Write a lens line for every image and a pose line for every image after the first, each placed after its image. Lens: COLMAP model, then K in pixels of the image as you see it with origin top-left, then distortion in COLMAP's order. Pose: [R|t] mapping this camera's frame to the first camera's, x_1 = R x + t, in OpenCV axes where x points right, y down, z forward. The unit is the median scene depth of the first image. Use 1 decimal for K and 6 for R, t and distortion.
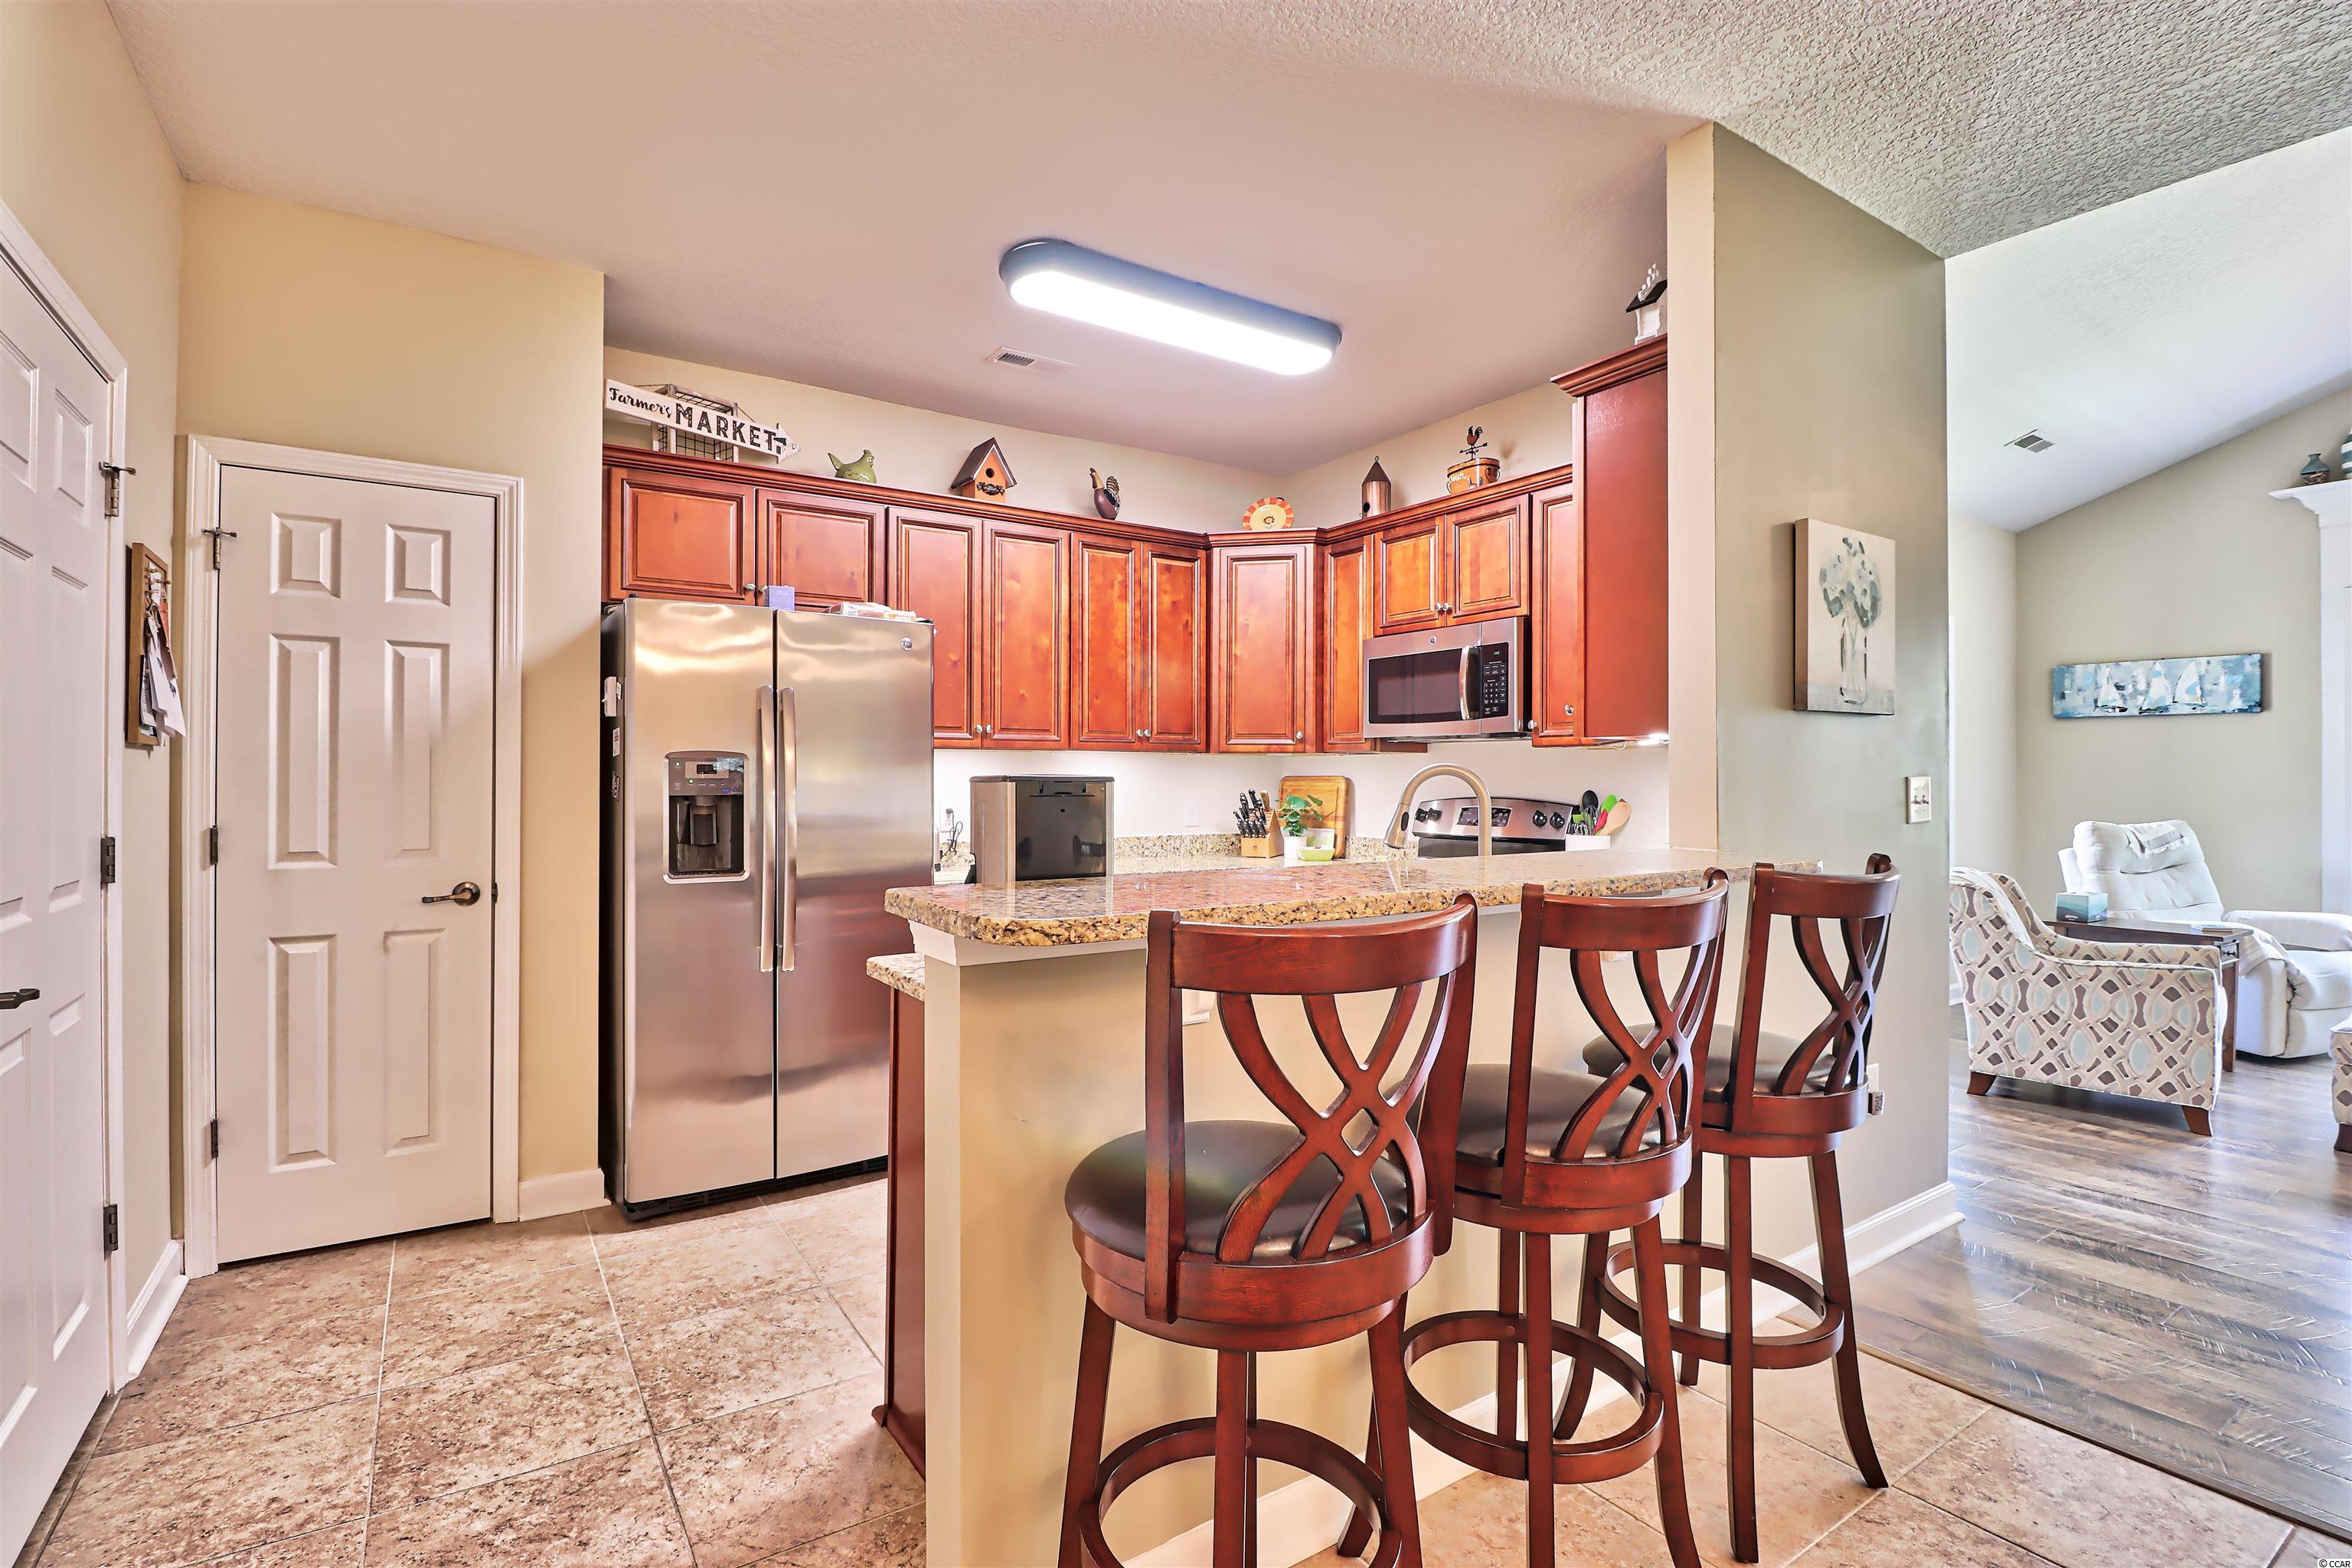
lens RADIAL K [[1098.7, 0, 1168.4], [0, 1098.7, 776.8], [0, 0, 1]] dist [-0.009548, -0.000385]
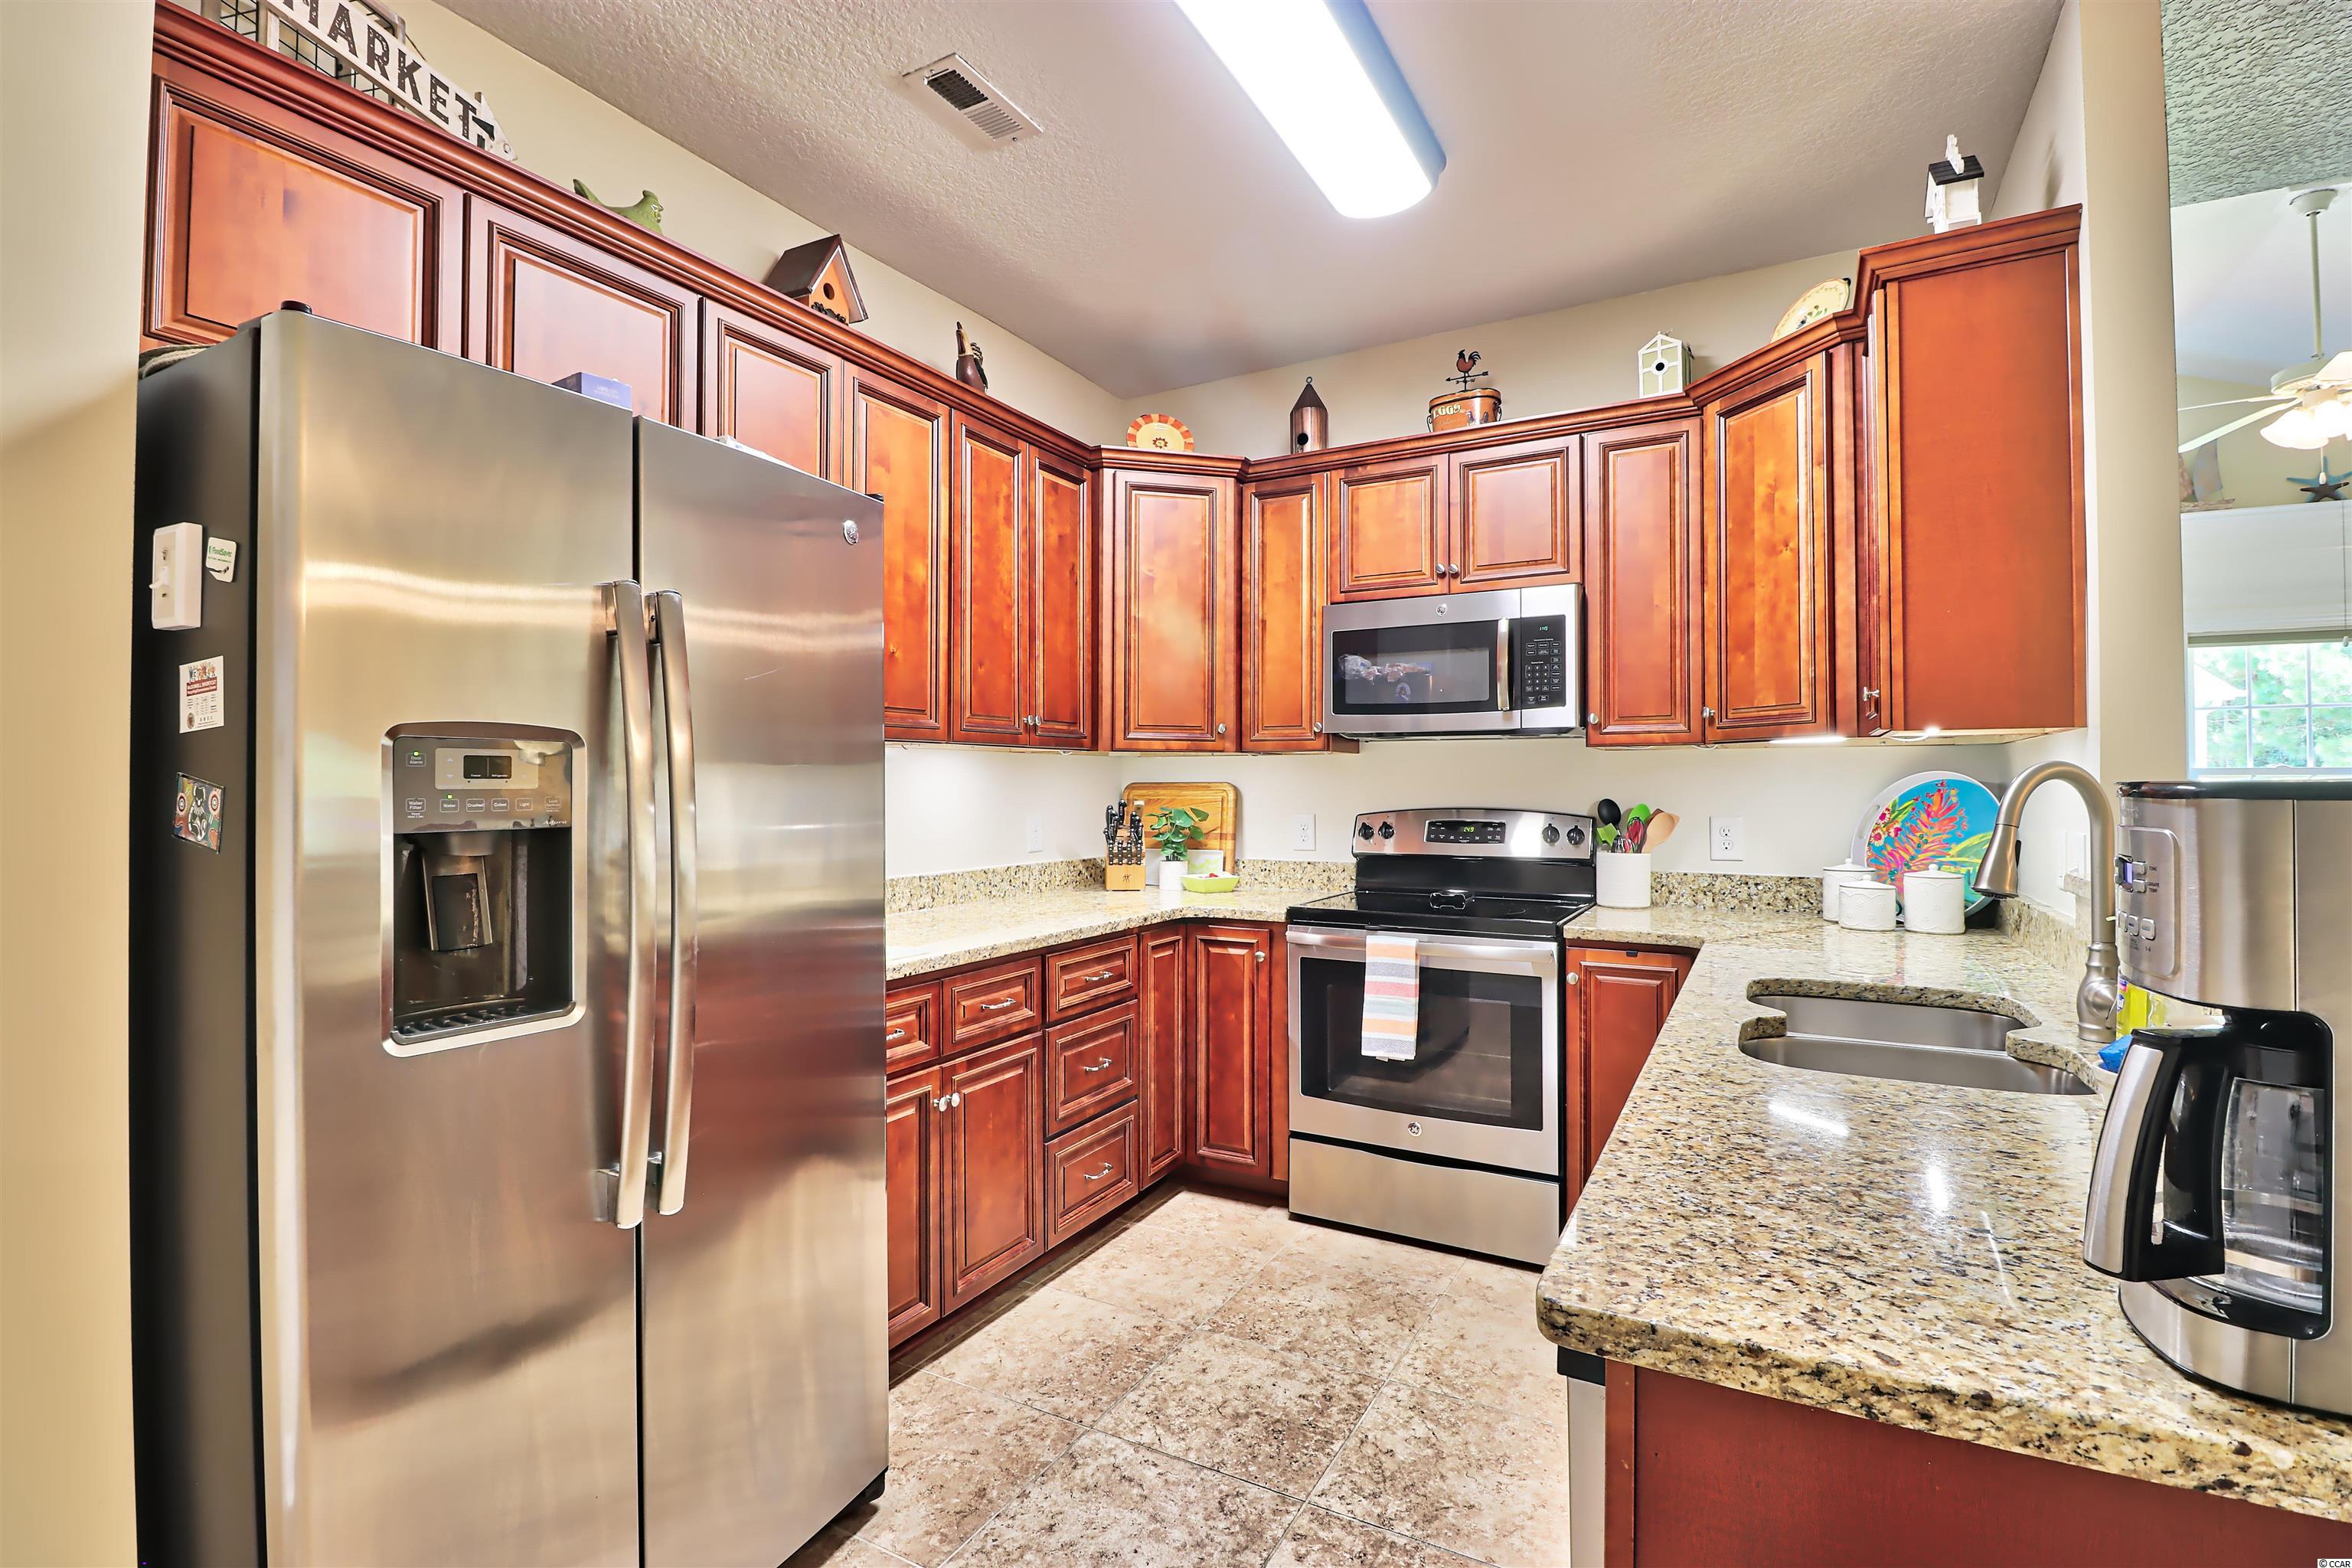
lens RADIAL K [[1086.5, 0, 1157.4], [0, 1086.5, 774.7], [0, 0, 1]] dist [0.000008, -0.013551]
pose [[0.890121, 0.001891, 0.455719, -0.274504], [0.001873, 0.999968, -0.007807, -0.000287], [-0.455719, 0.007803, 0.890089, 0.373446]]
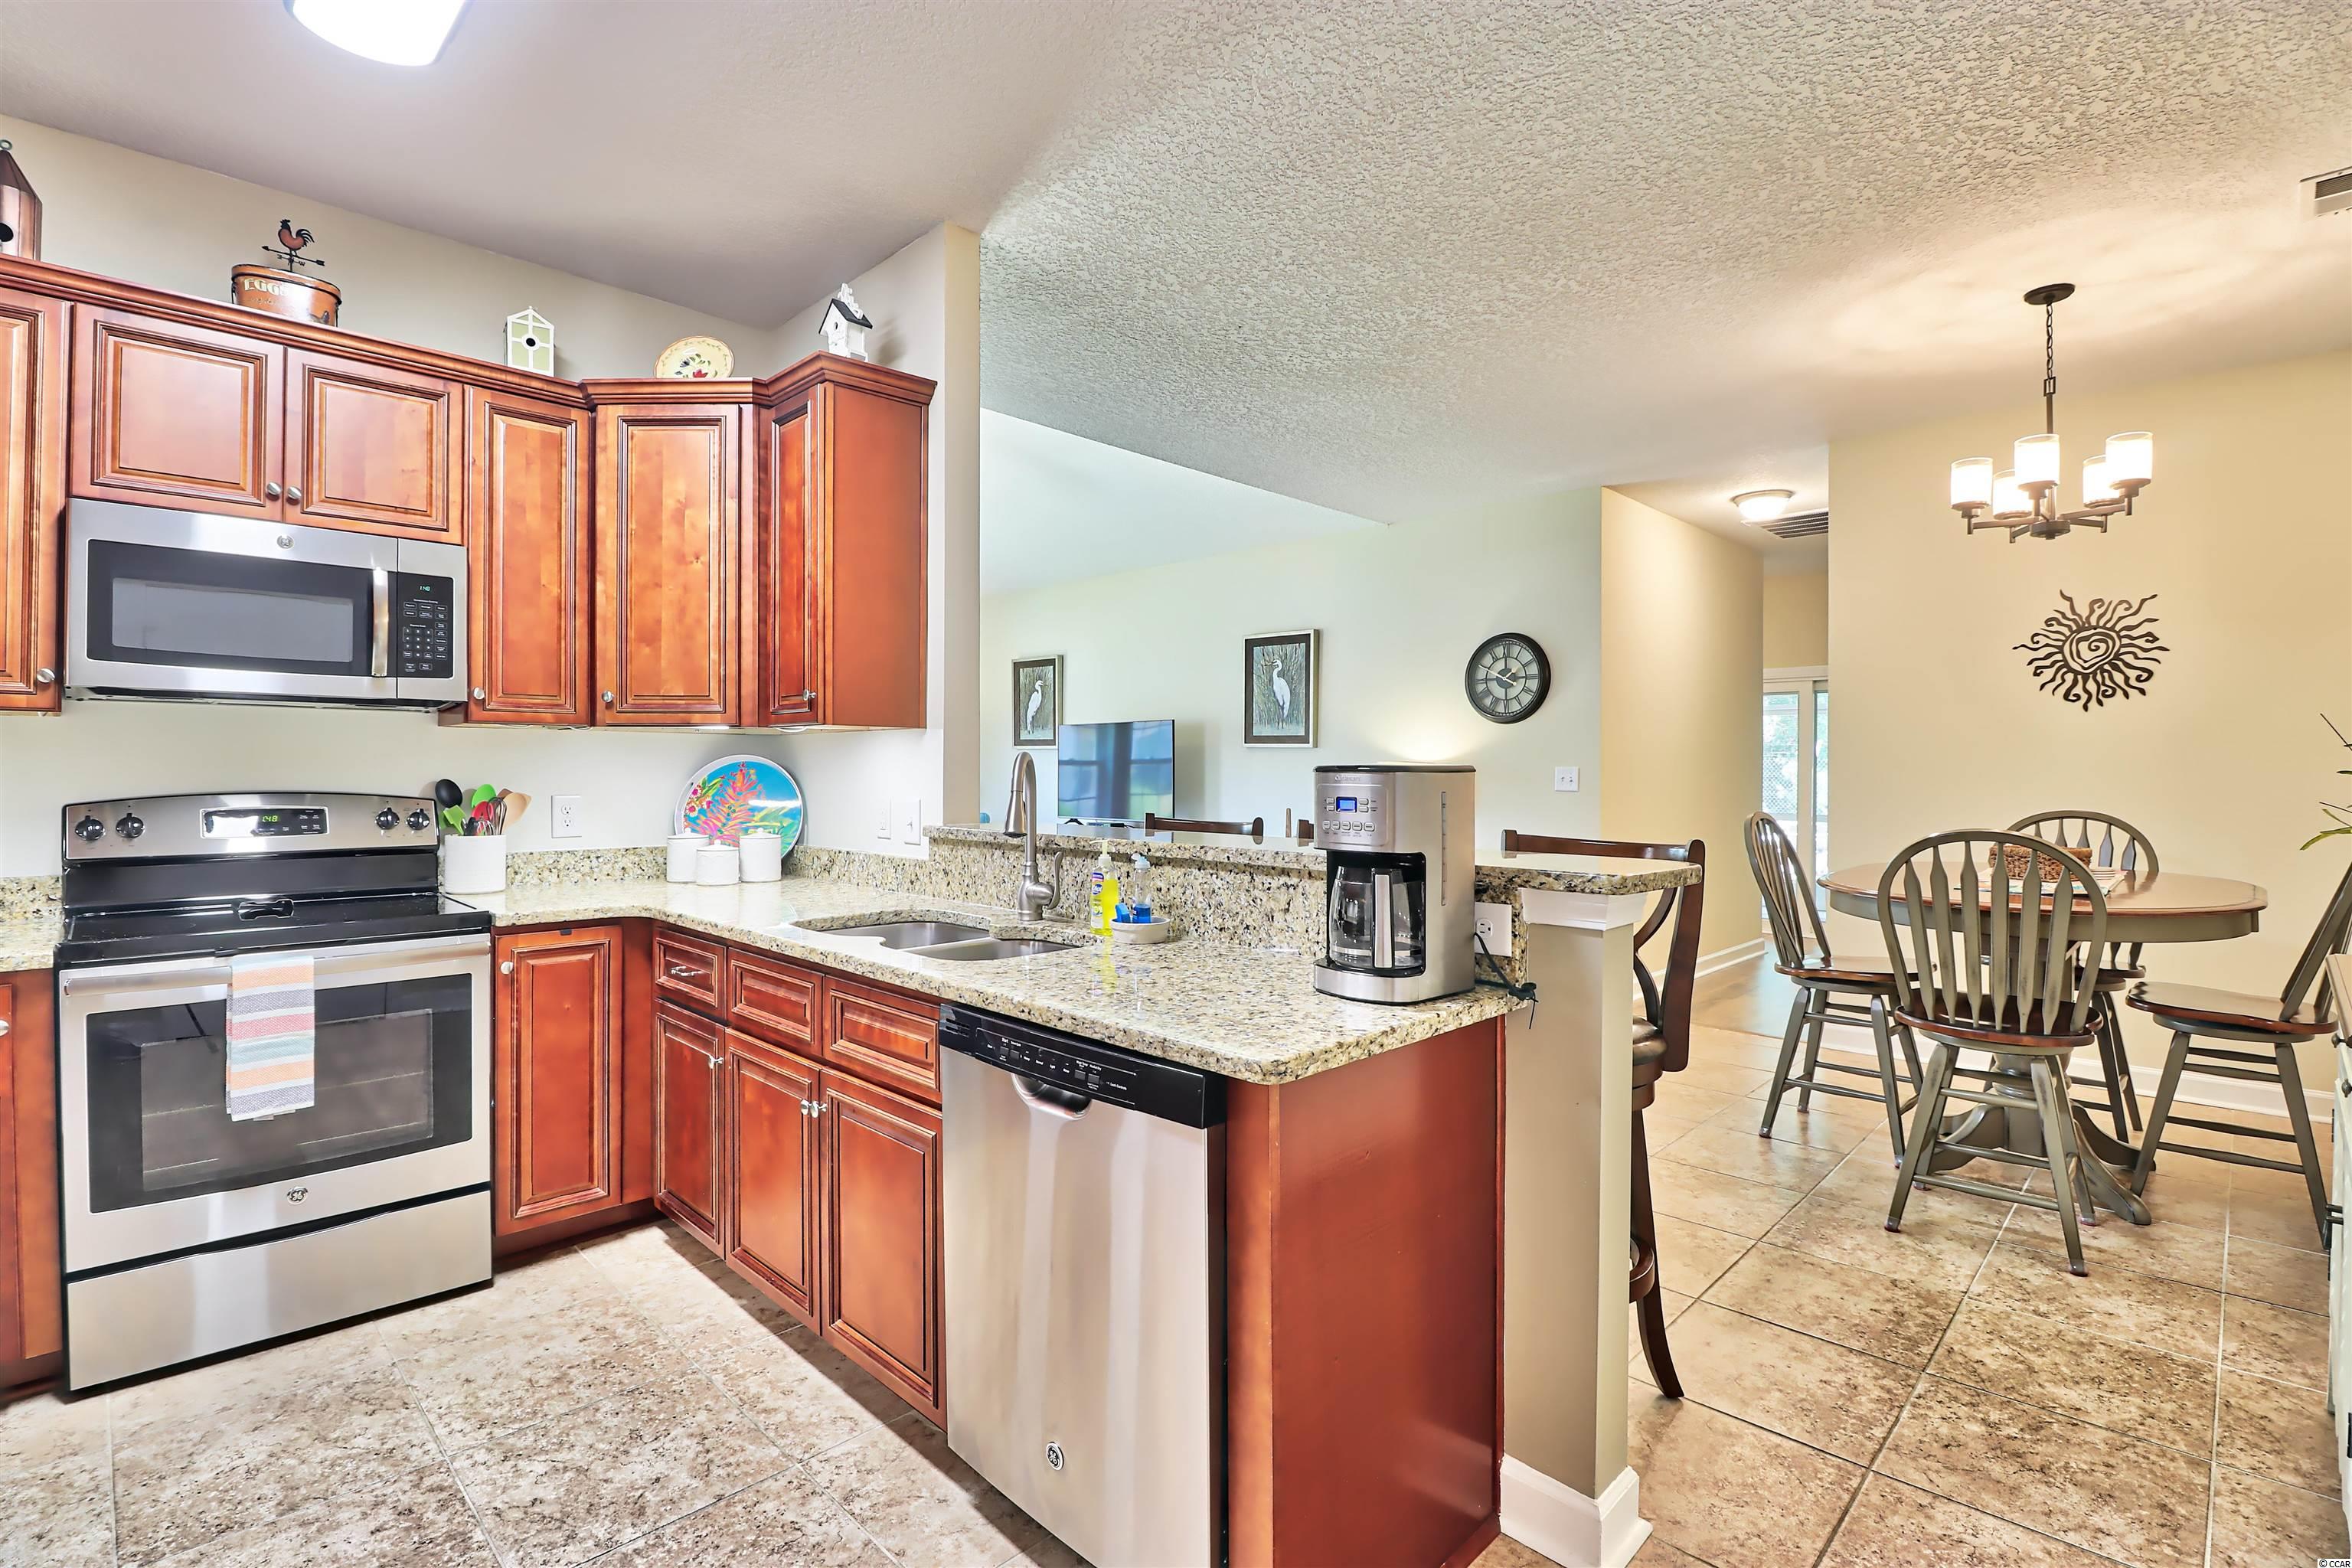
lens RADIAL K [[1086.5, 0, 1157.4], [0, 1086.5, 774.7], [0, 0, 1]] dist [0.000008, -0.013551]
pose [[-0.198417, -0.007009, 0.980093, -0.427544], [-0.006139, 0.999964, 0.005908, 0.001360], [-0.980098, -0.004844, -0.198453, 0.590905]]
